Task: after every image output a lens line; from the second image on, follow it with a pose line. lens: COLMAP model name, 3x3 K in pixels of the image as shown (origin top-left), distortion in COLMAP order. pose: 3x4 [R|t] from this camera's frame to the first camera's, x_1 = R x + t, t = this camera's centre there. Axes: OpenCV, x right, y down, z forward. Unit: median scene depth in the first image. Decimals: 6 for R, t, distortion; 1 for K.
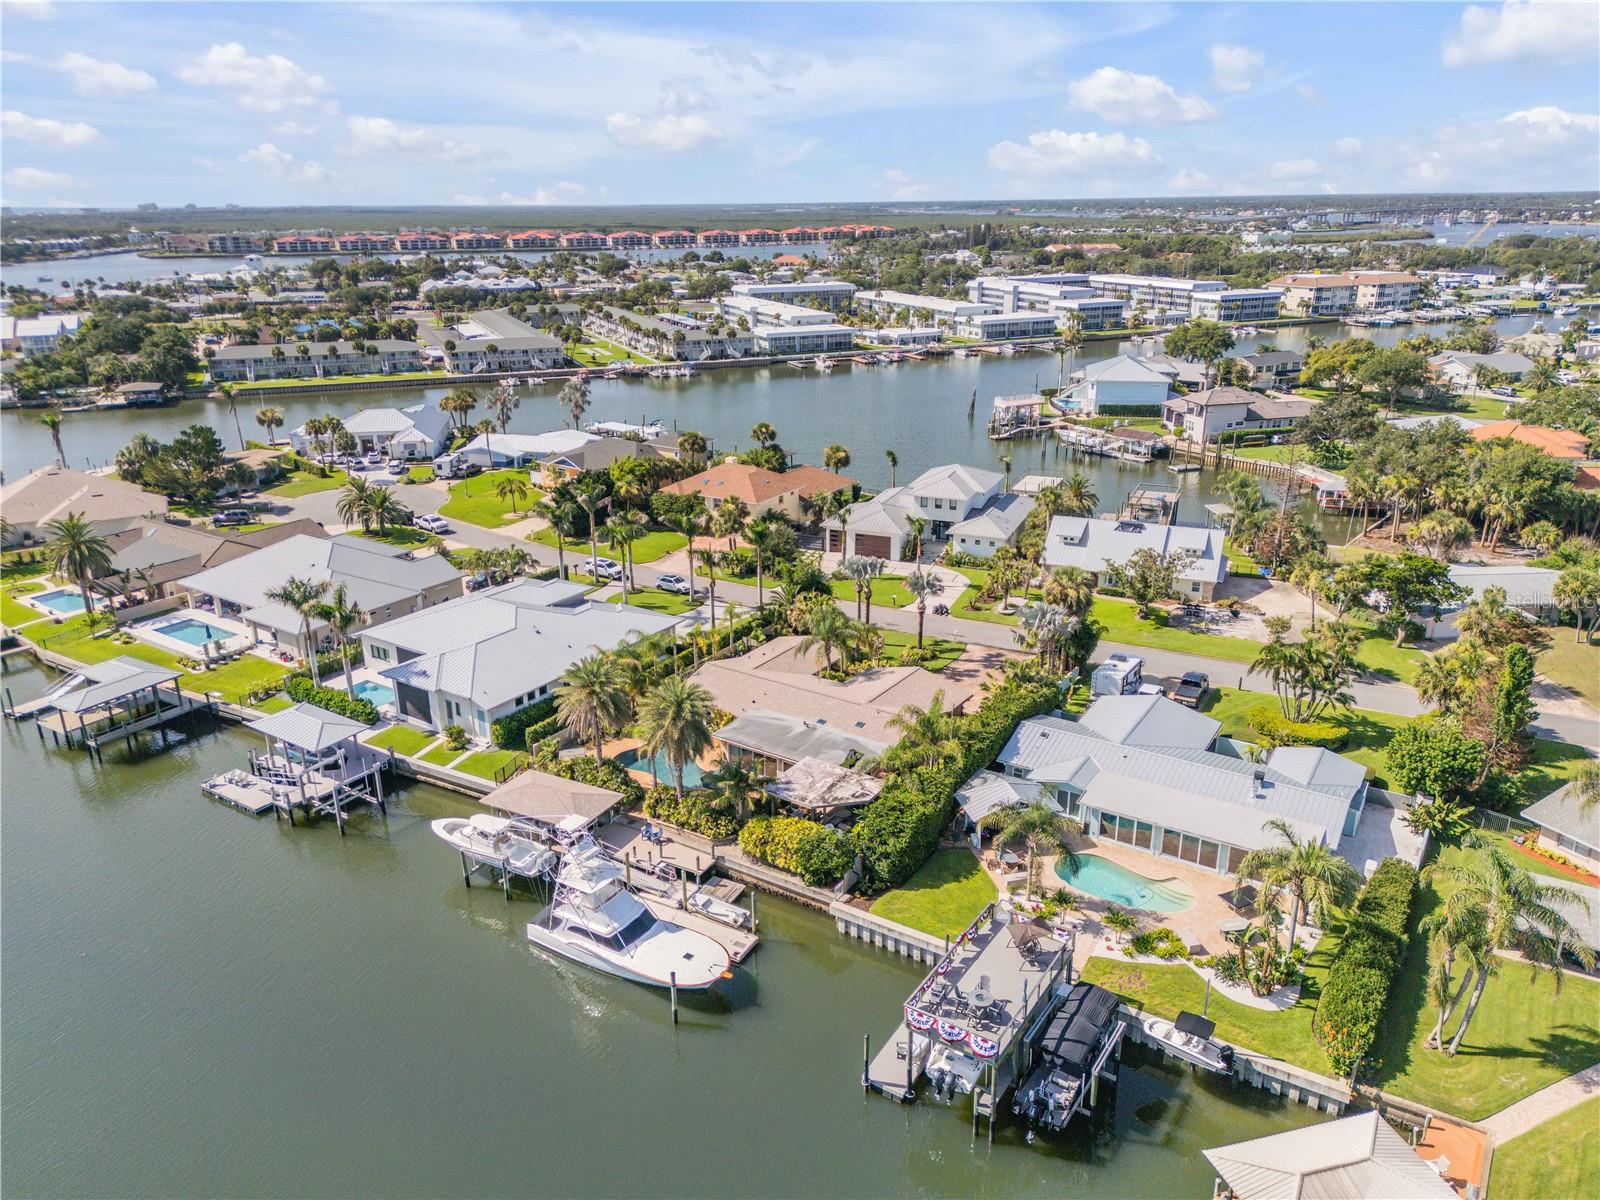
lens RADIAL K [[1121.8, 0, 798.9], [0, 1121.8, 603.0], [0, 0, 1]] dist [0.078401, -0.076331]
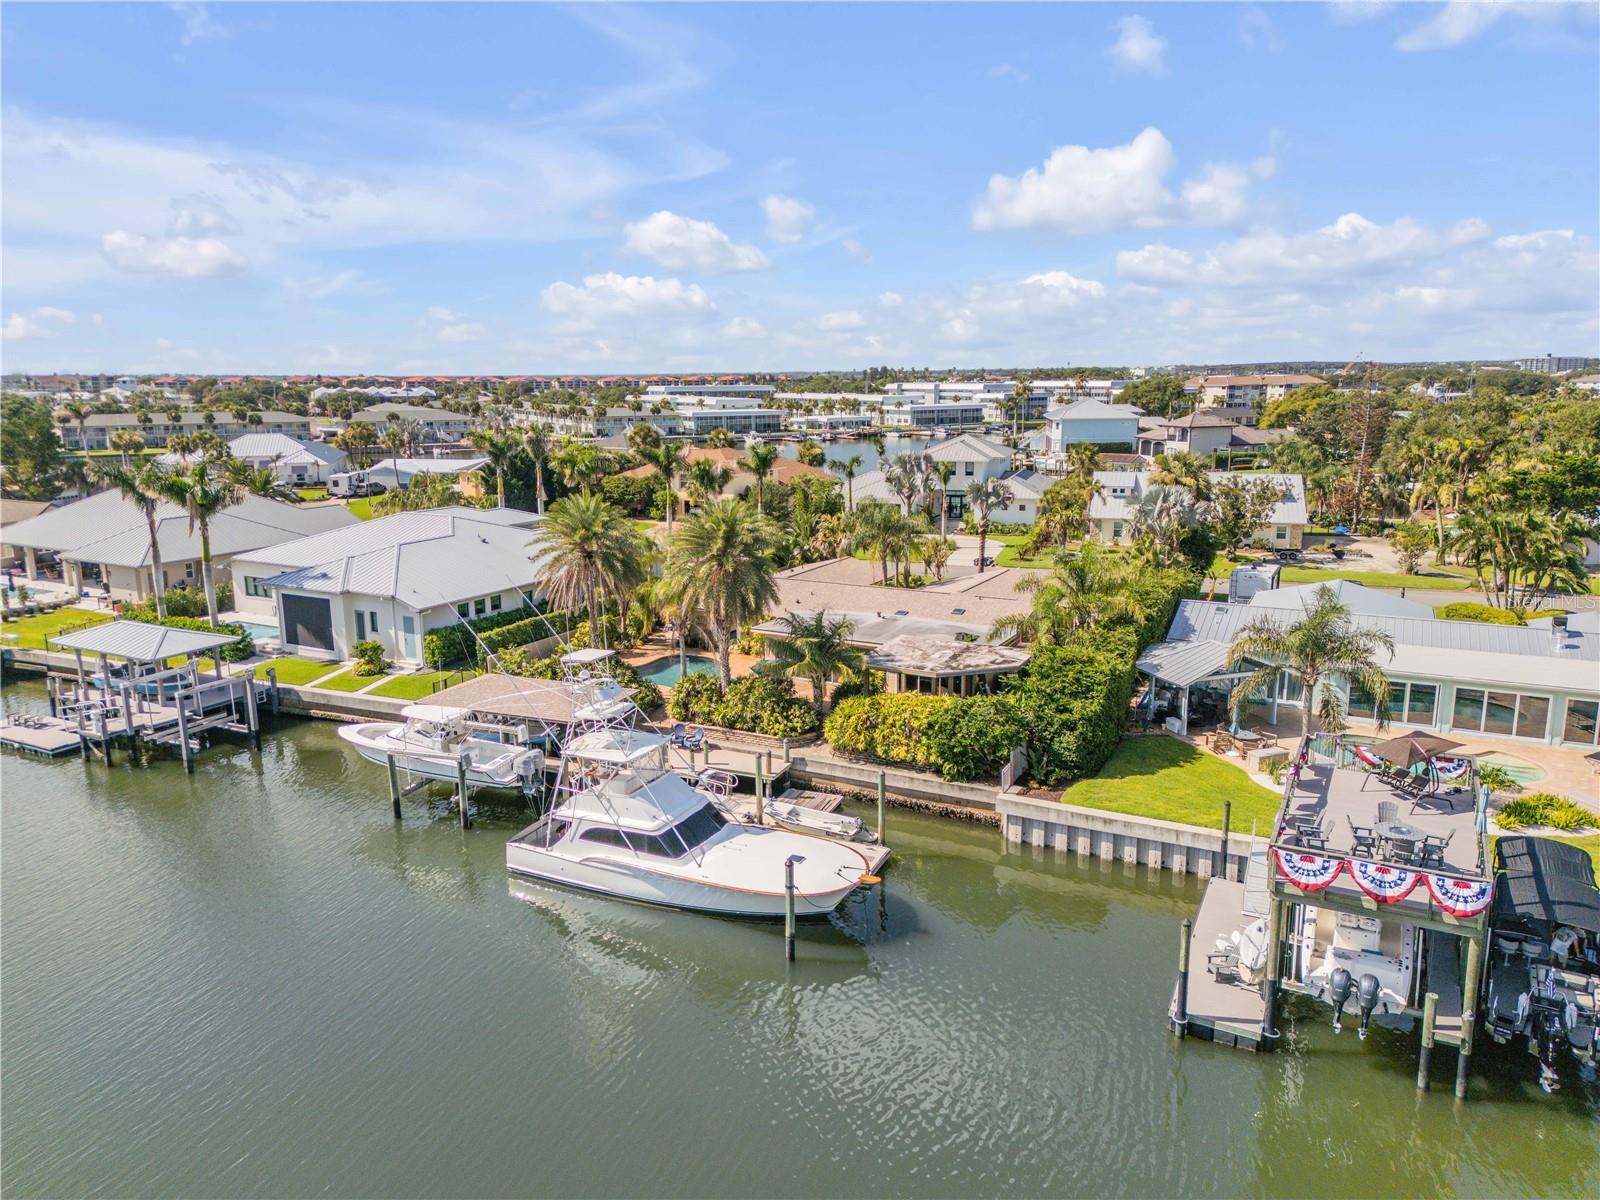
lens RADIAL K [[1121.8, 0, 798.9], [0, 1121.8, 603.0], [0, 0, 1]] dist [0.078401, -0.076331]
pose [[0.995470, -0.017881, 0.093379, -0.089385], [0.030784, 0.989866, -0.138625, 0.157482], [-0.089953, 0.140872, 0.985933, 0.242457]]
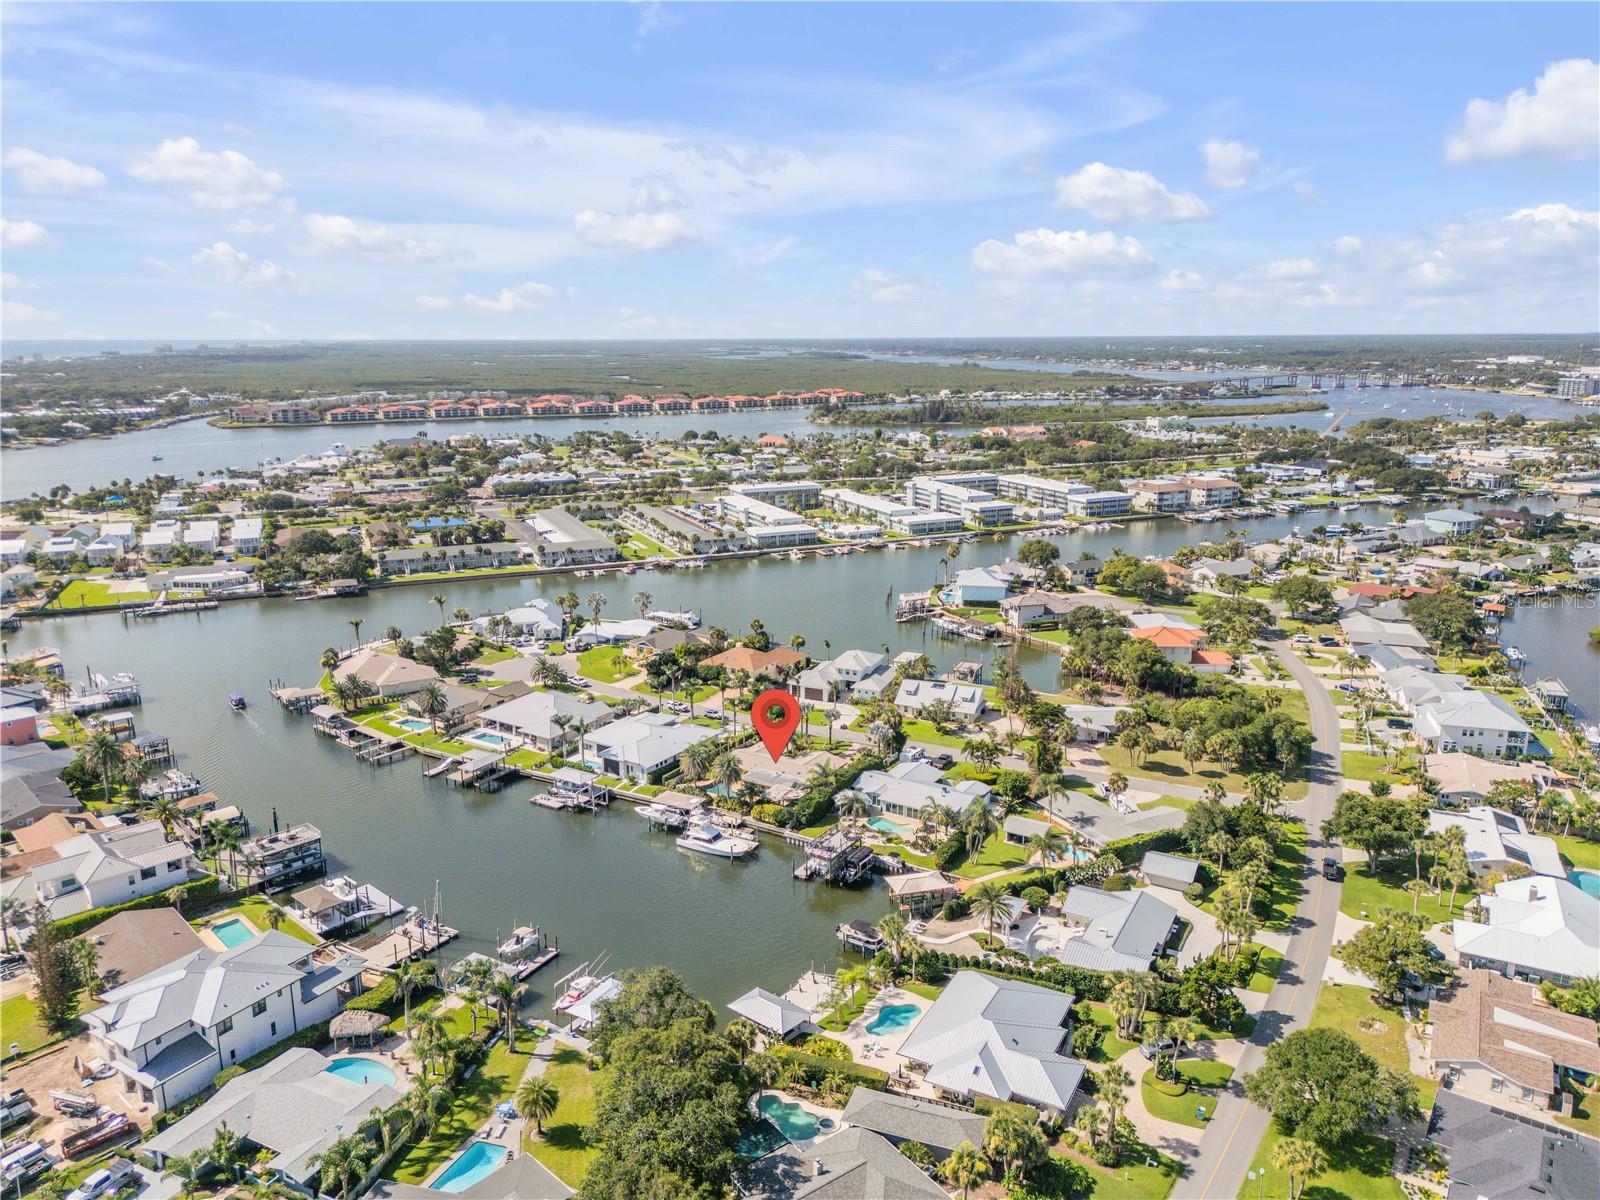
lens RADIAL K [[1117.3, 0, 798.3], [0, 1117.3, 603.6], [0, 0, 1]] dist [0.110801, -0.141310]
pose [[0.999896, 0.000695, 0.014435, 0.013894], [0.000852, 0.994272, -0.106874, 0.000312], [-0.014426, 0.106875, 0.994168, -1.185119]]
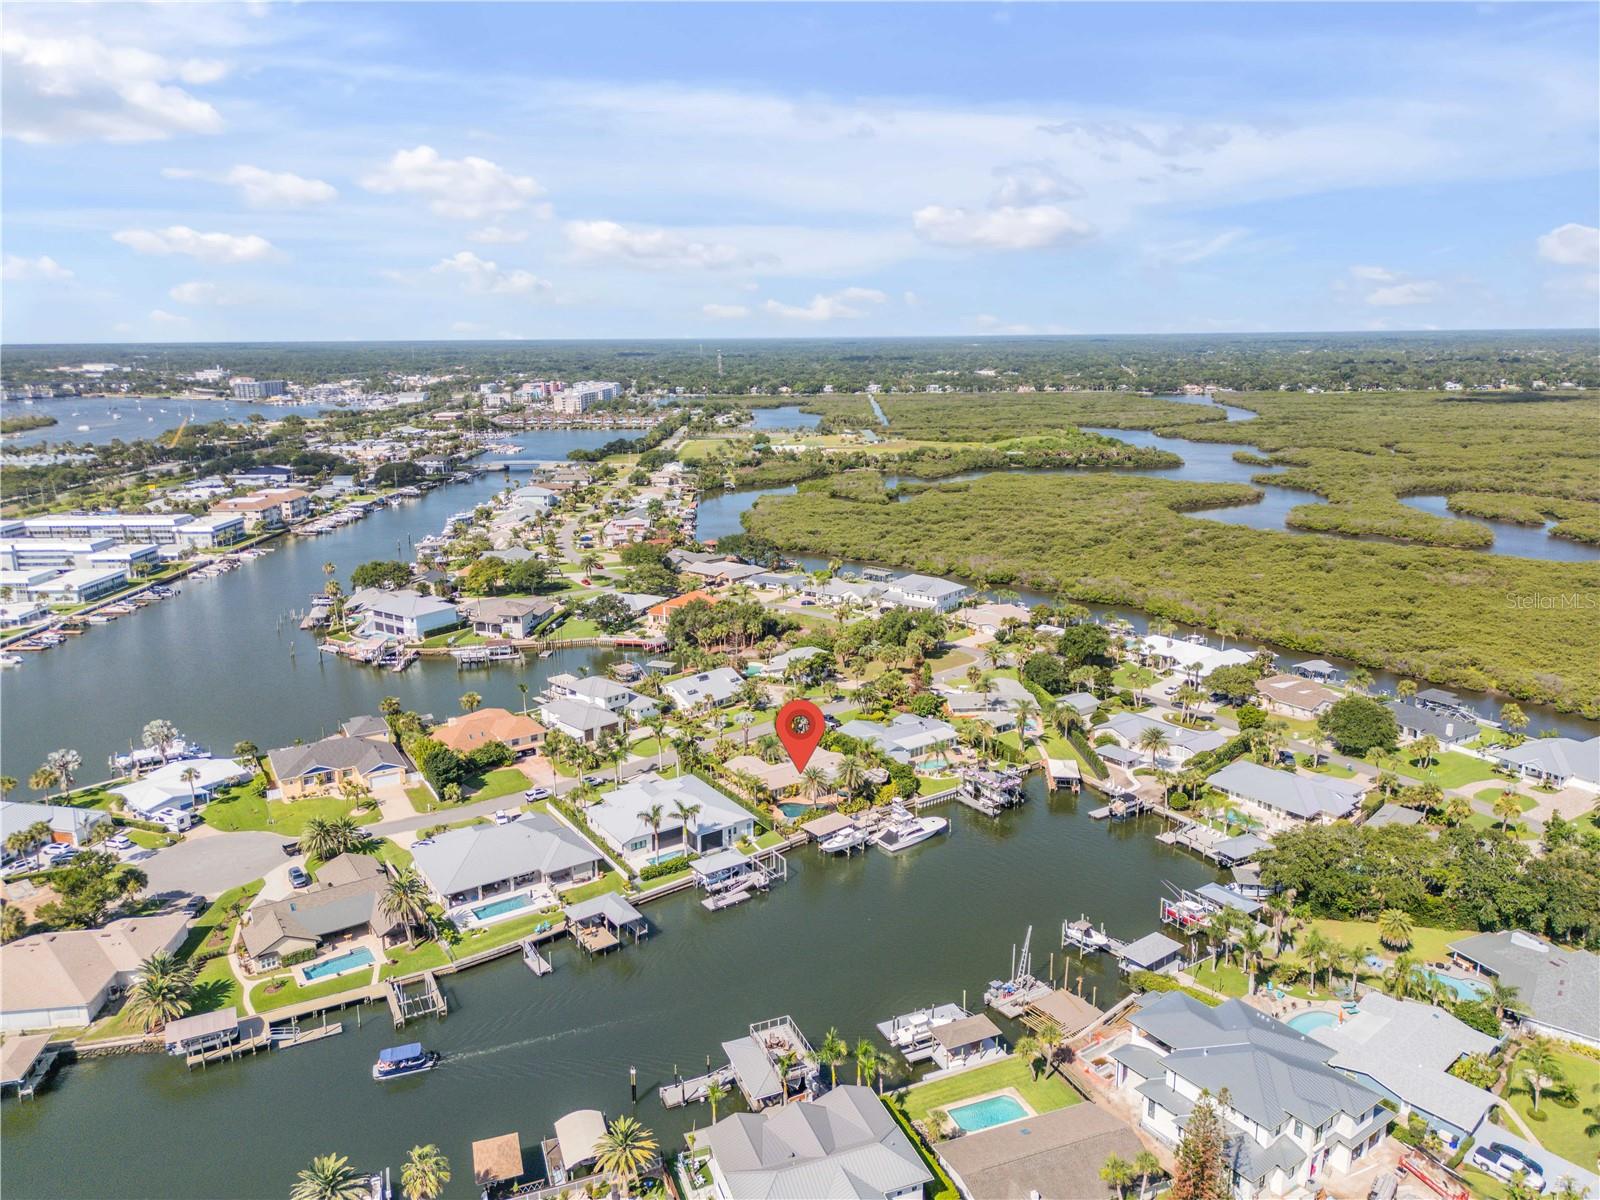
lens RADIAL K [[1117.3, 0, 798.3], [0, 1117.3, 603.6], [0, 0, 1]] dist [0.110801, -0.141310]
pose [[0.382188, -0.209099, 0.900117, -1.712601], [0.313865, 0.945530, 0.086382, -0.374207], [-0.869150, 0.249502, 0.426999, -0.076645]]
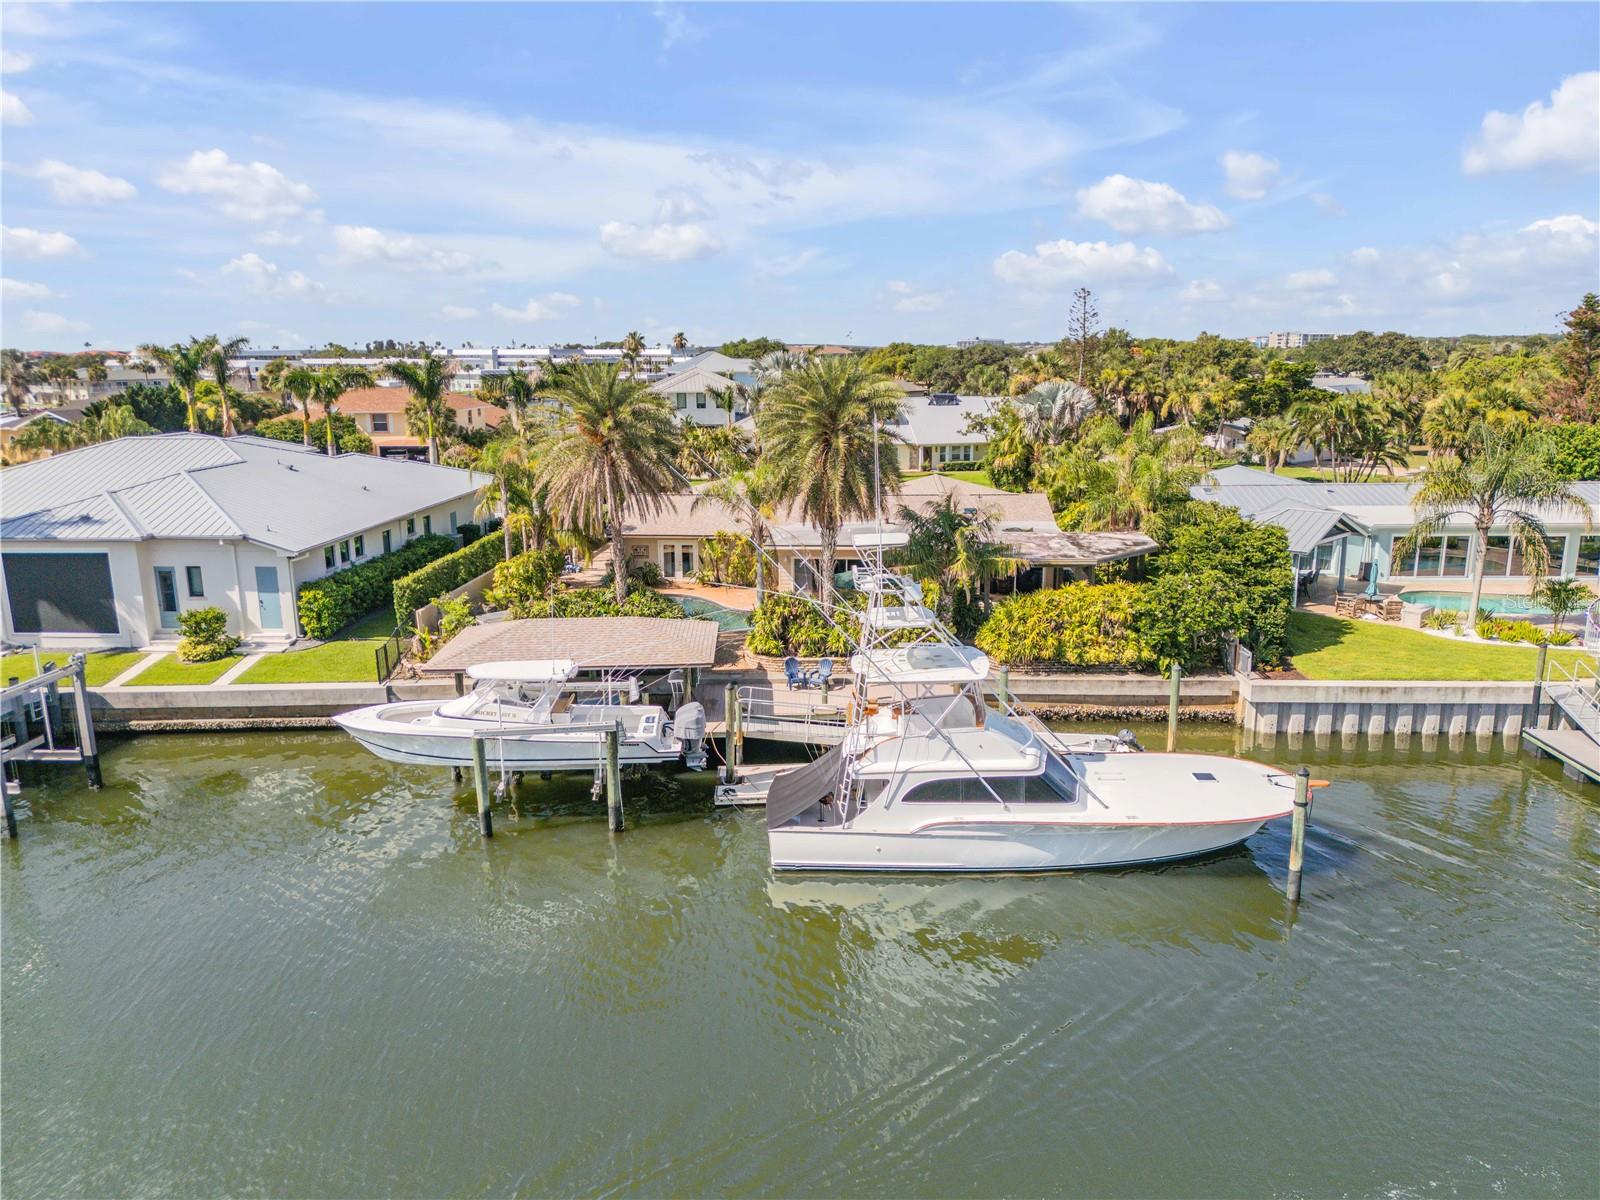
lens RADIAL K [[1121.8, 0, 798.9], [0, 1121.8, 603.0], [0, 0, 1]] dist [0.078401, -0.076331]
pose [[0.863251, -0.108577, 0.492959, -0.268243], [0.169757, 0.982156, -0.080947, 0.152764], [-0.475374, 0.153561, 0.866279, 0.407861]]
